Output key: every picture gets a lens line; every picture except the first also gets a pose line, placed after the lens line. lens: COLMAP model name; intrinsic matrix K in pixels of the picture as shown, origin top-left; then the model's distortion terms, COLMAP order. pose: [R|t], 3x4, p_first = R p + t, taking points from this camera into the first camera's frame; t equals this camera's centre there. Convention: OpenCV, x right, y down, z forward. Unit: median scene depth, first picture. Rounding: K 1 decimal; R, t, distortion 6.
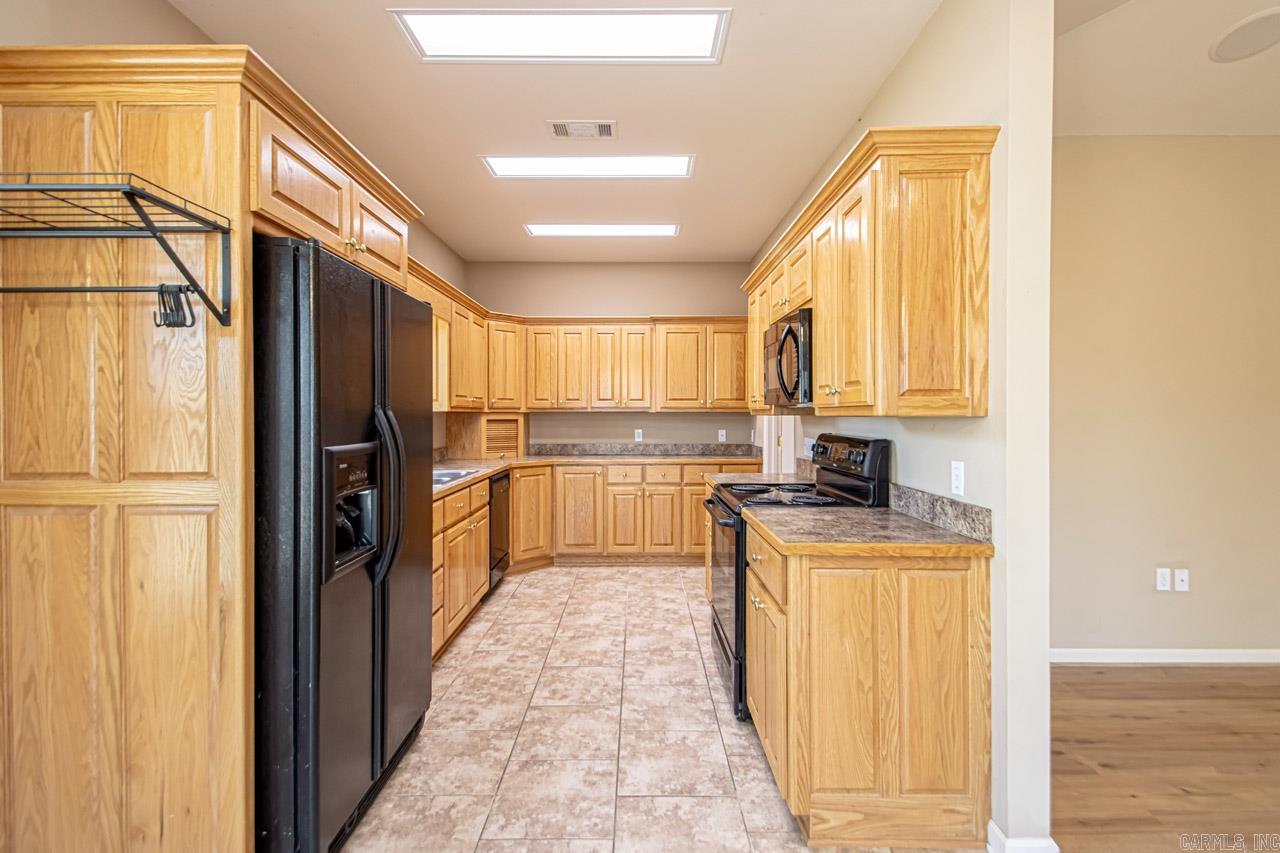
lens RADIAL K [[607.3, 0, 637.2], [0, 607.3, 414.5], [0, 0, 1]] dist [0.001964, -0.000010]
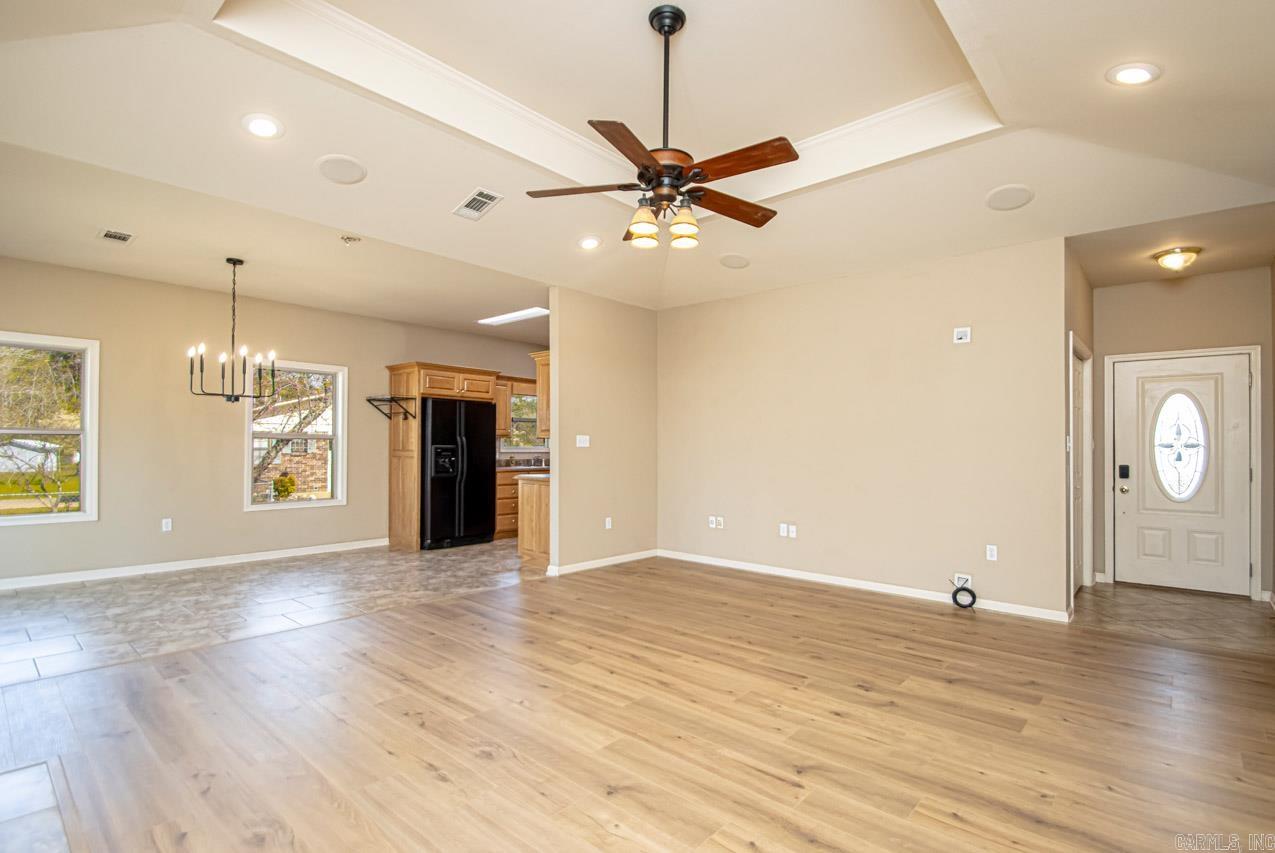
lens RADIAL K [[609.5, 0, 676.5], [0, 609.5, 437.9], [0, 0, 1]] dist [0.003147, -0.000292]
pose [[0.783477, 0.002669, -0.621415, 1.791628], [-0.013355, 0.999832, -0.012544, 0.016806], [0.621278, 0.018127, 0.783381, -0.677992]]
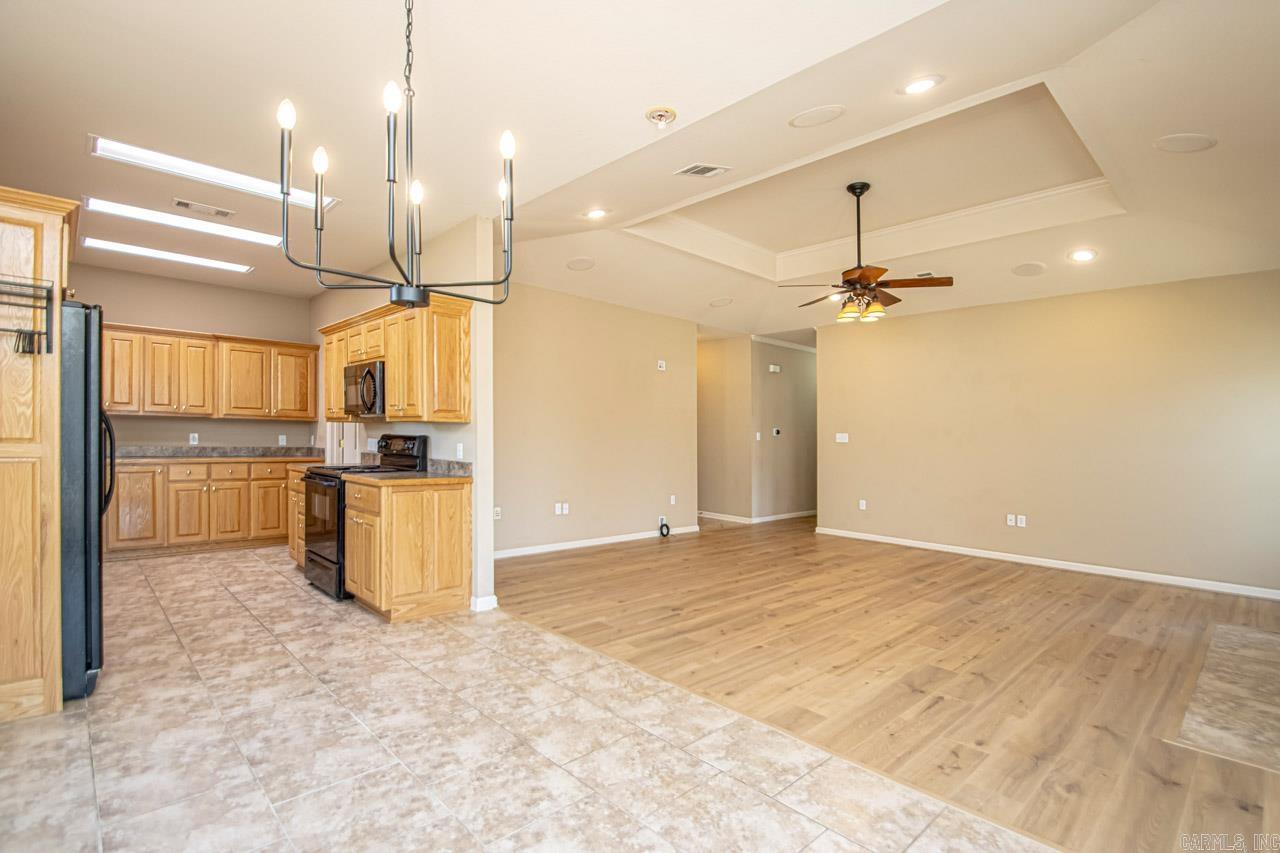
lens RADIAL K [[590.4, 0, 656.4], [0, 590.4, 458.5], [0, 0, 1]] dist [0.029319, -0.020650]
pose [[0.709136, -0.010266, 0.704997, -0.296152], [-0.020240, 0.999186, 0.034909, 0.026902], [-0.704782, -0.039024, 0.708350, -0.631192]]
